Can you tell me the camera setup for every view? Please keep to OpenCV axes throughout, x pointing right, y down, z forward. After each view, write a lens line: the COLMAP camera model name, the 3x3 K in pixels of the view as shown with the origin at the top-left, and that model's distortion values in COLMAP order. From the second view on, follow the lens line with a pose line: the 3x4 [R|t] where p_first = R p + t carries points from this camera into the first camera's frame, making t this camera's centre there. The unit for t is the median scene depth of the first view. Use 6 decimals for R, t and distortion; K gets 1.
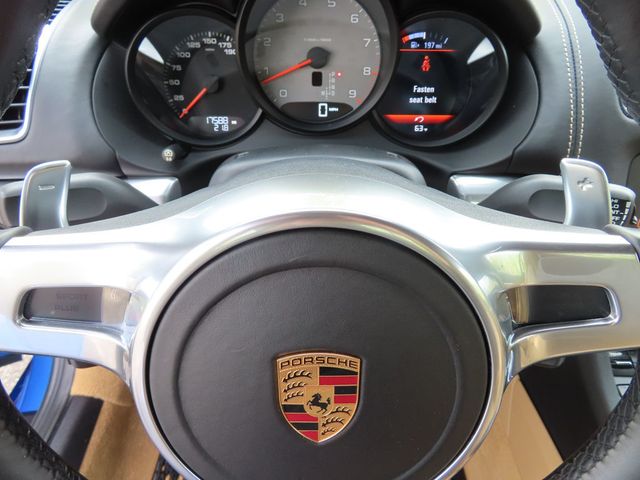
lens RADIAL K [[461.2, 0, 320.0], [0, 461.2, 240.0], [0, 0, 1]] dist [0.000425, 0.001913]
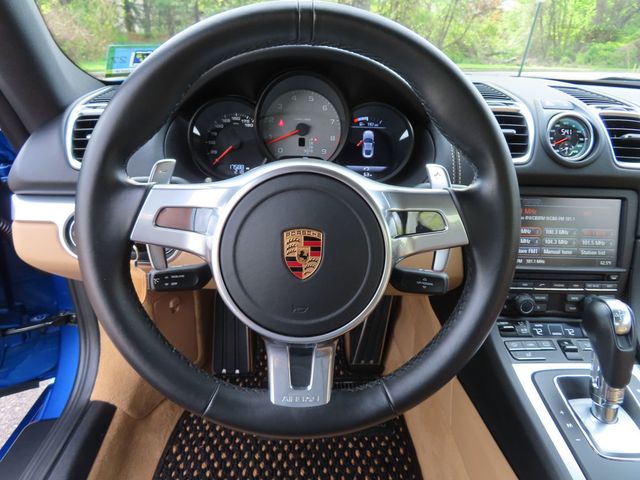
lens RADIAL K [[481.7, 0, 320.0], [0, 481.7, 240.0], [0, 0, 1]] dist [-0.007565, -0.009159]
pose [[0.999032, 0.013662, 0.041824, -0.008798], [-0.003164, 0.970416, -0.241417, 0.393179], [-0.043885, 0.241051, 0.969520, -0.556699]]
